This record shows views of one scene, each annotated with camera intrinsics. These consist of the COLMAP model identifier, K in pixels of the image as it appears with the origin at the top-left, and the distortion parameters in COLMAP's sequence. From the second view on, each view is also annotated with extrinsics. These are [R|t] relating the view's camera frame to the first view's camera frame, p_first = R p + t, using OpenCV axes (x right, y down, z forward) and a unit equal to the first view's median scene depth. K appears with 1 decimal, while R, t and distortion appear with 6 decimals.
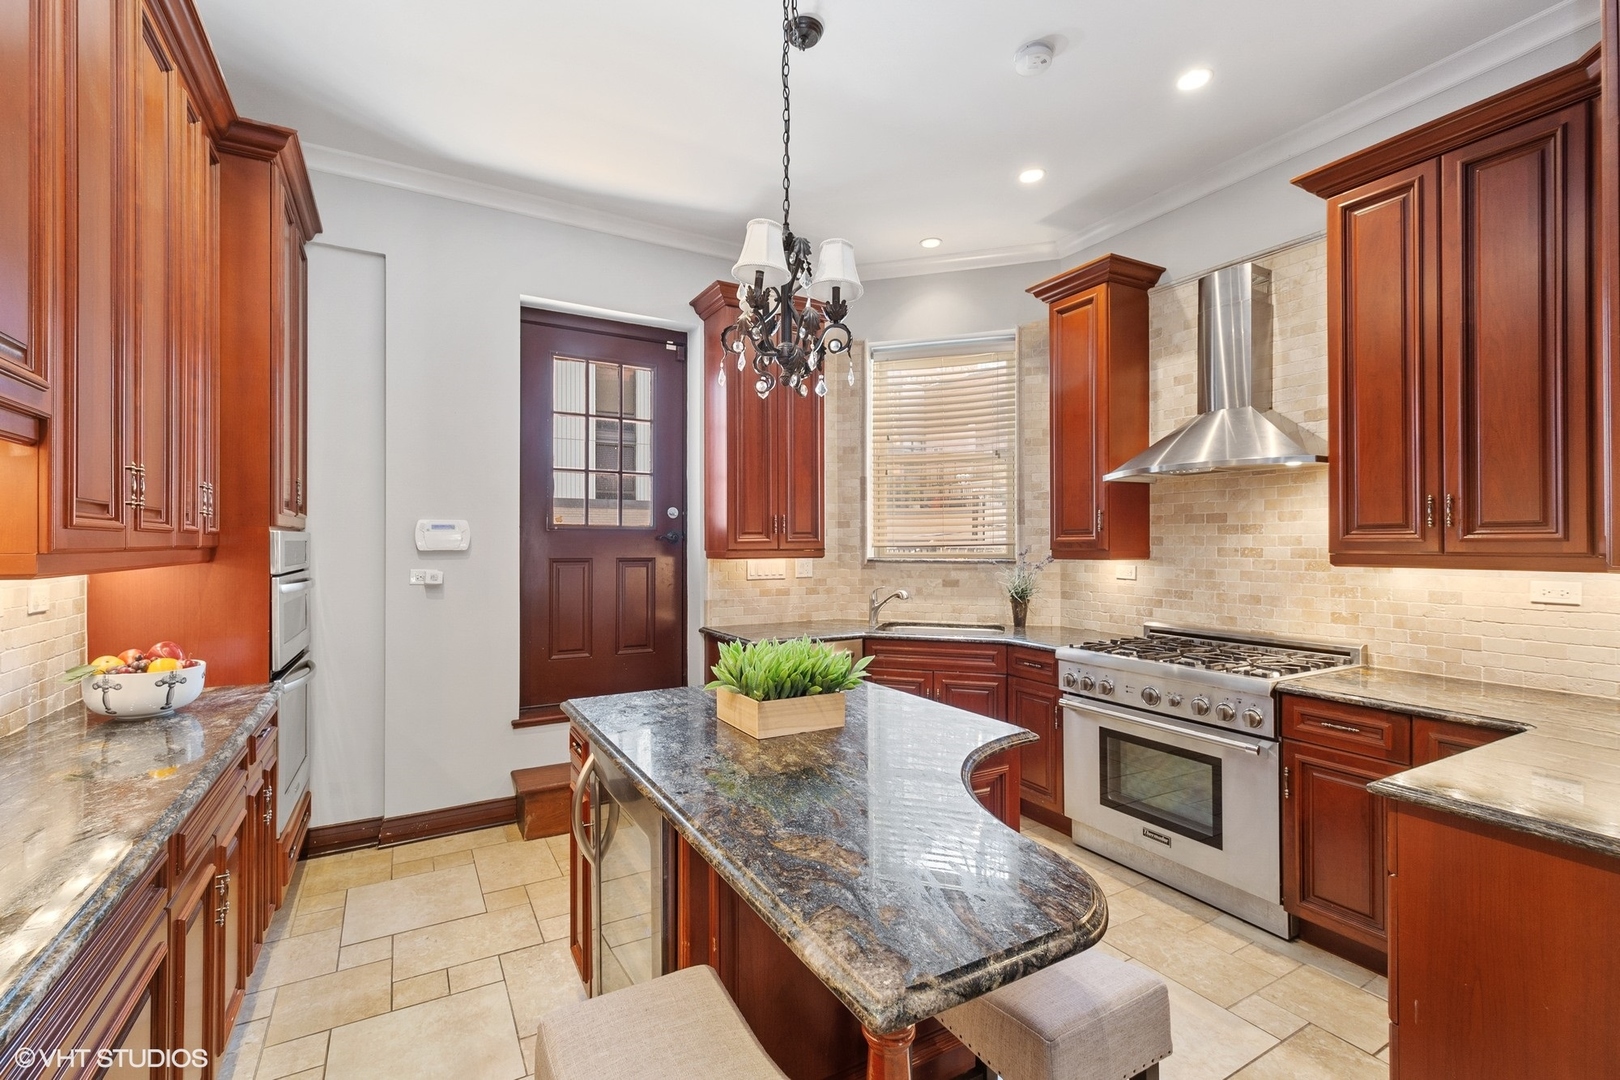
lens RADIAL K [[706.5, 0, 804.3], [0, 706.5, 538.8], [0, 0, 1]] dist [0.009957, -0.003162]
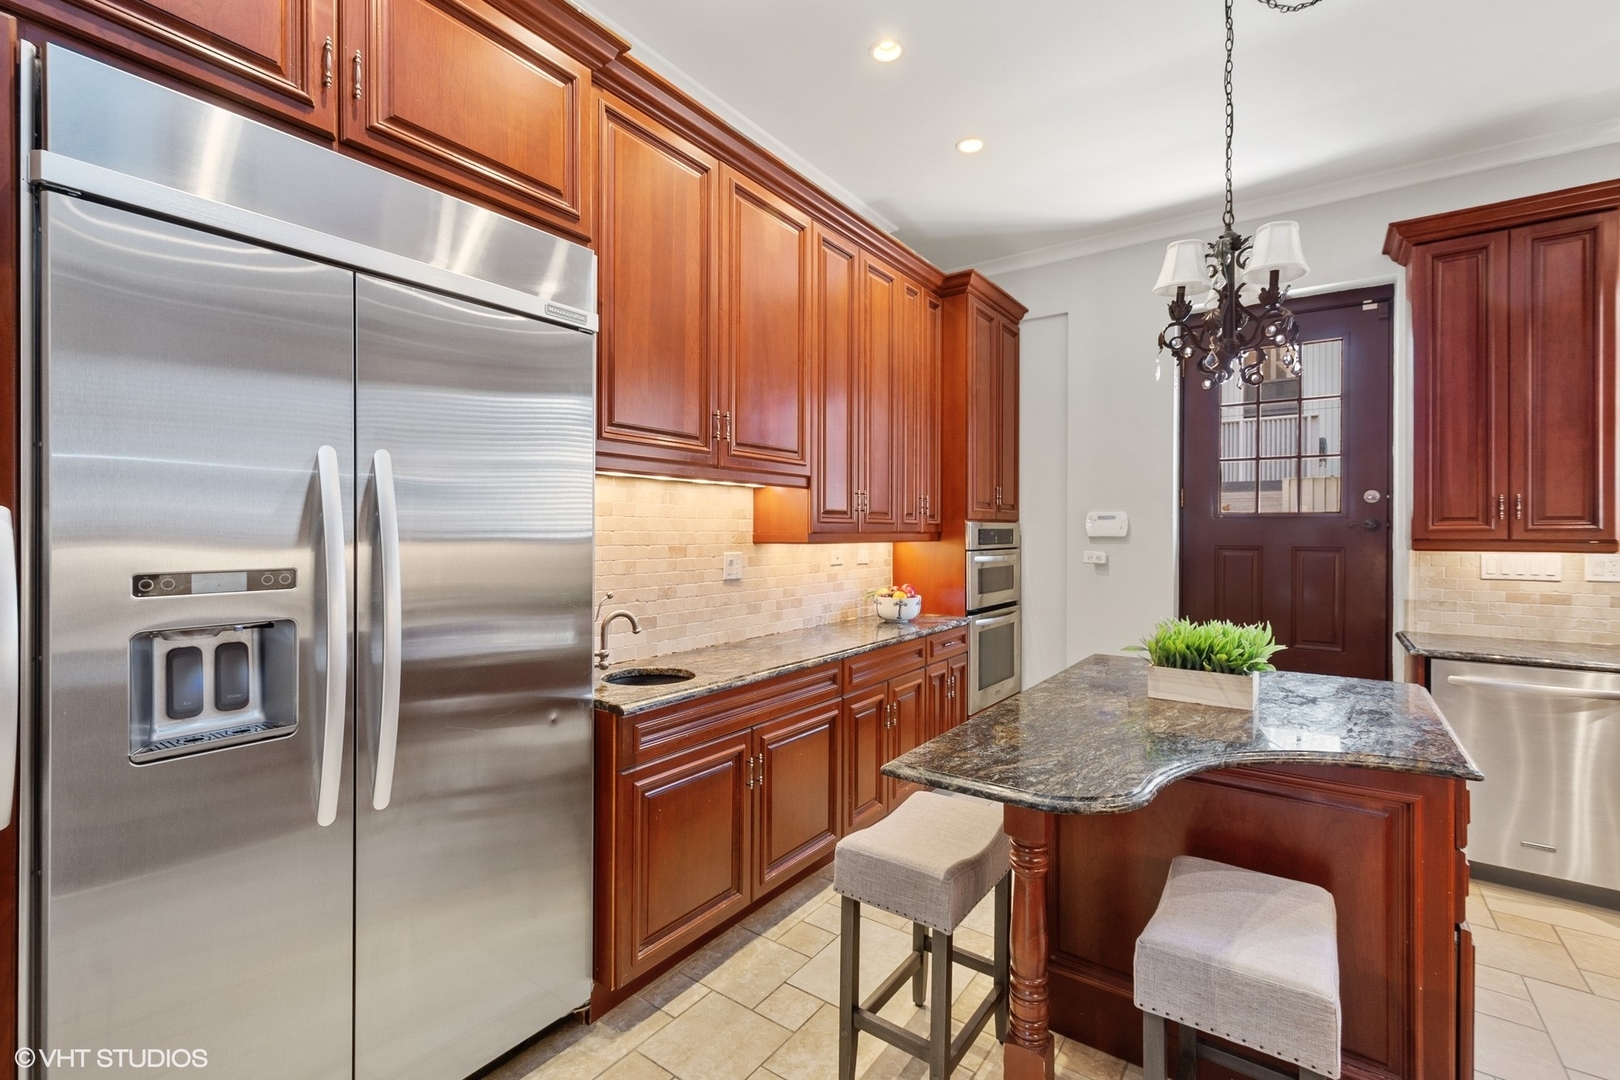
lens RADIAL K [[706.5, 0, 799.3], [0, 706.5, 530.4], [0, 0, 1]] dist [0.009957, -0.003162]
pose [[0.419738, 0.001904, -0.907643, 0.390442], [0.002173, 0.999993, 0.003103, 0.000825], [0.907643, -0.003275, 0.419731, -0.009903]]
